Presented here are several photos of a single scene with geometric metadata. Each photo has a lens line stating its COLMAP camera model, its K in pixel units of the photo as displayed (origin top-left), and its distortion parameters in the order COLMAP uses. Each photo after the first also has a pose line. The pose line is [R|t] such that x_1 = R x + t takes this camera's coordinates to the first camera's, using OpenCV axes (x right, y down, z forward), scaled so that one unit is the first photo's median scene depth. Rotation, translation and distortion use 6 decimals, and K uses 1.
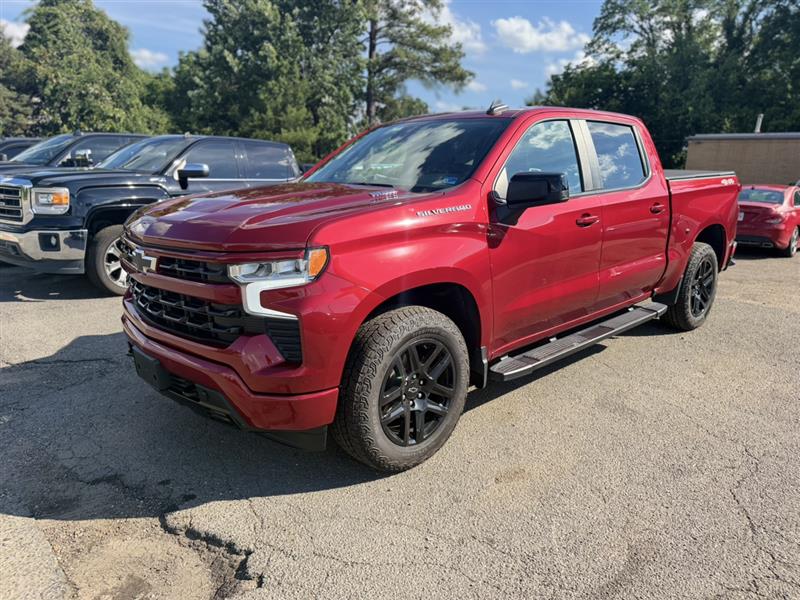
lens RADIAL K [[576.1, 0, 397.6], [0, 576.1, 303.0], [0, 0, 1]] dist [-0.001690, -0.001577]
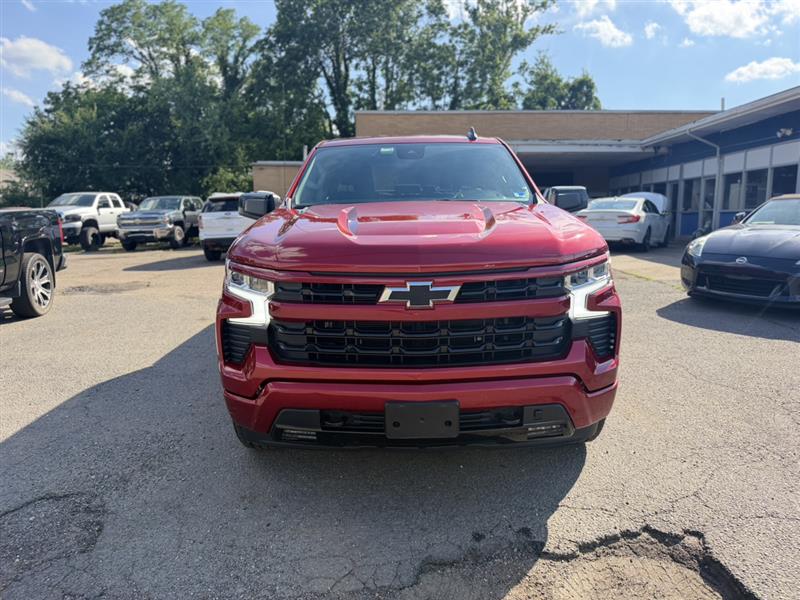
lens RADIAL K [[581.6, 0, 401.9], [0, 581.6, 303.0], [0, 0, 1]] dist [-0.009678, -0.001655]
pose [[0.672811, -0.155964, 0.723187, -0.125942], [0.187366, 0.981579, 0.037375, -0.011402], [-0.715695, 0.110354, 0.689640, 0.050175]]
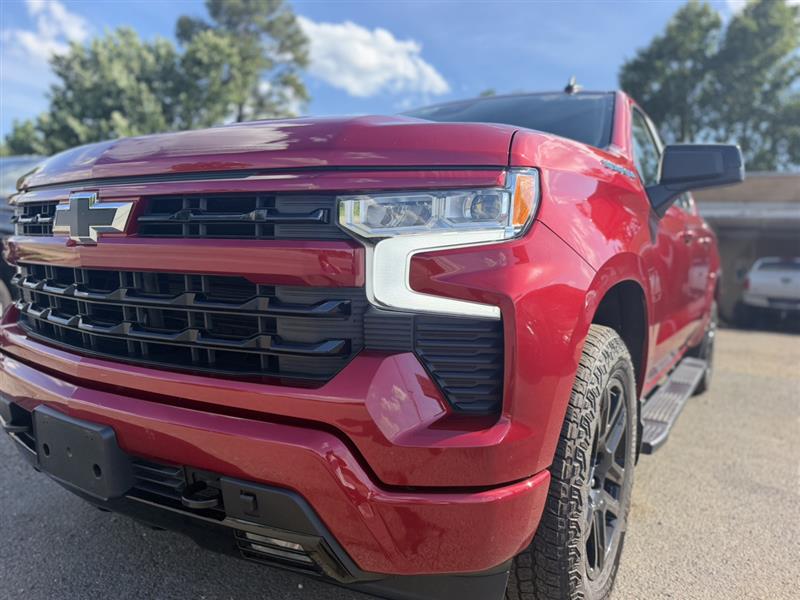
lens RADIAL K [[581.9, 0, 379.8], [0, 581.9, 300.4], [0, 0, 1]] dist [-0.002043, -0.003321]
pose [[0.972557, 0.023669, 0.231459, -0.036872], [0.016181, 0.985522, -0.168771, 0.009232], [-0.232103, 0.167884, 0.958094, 0.057478]]
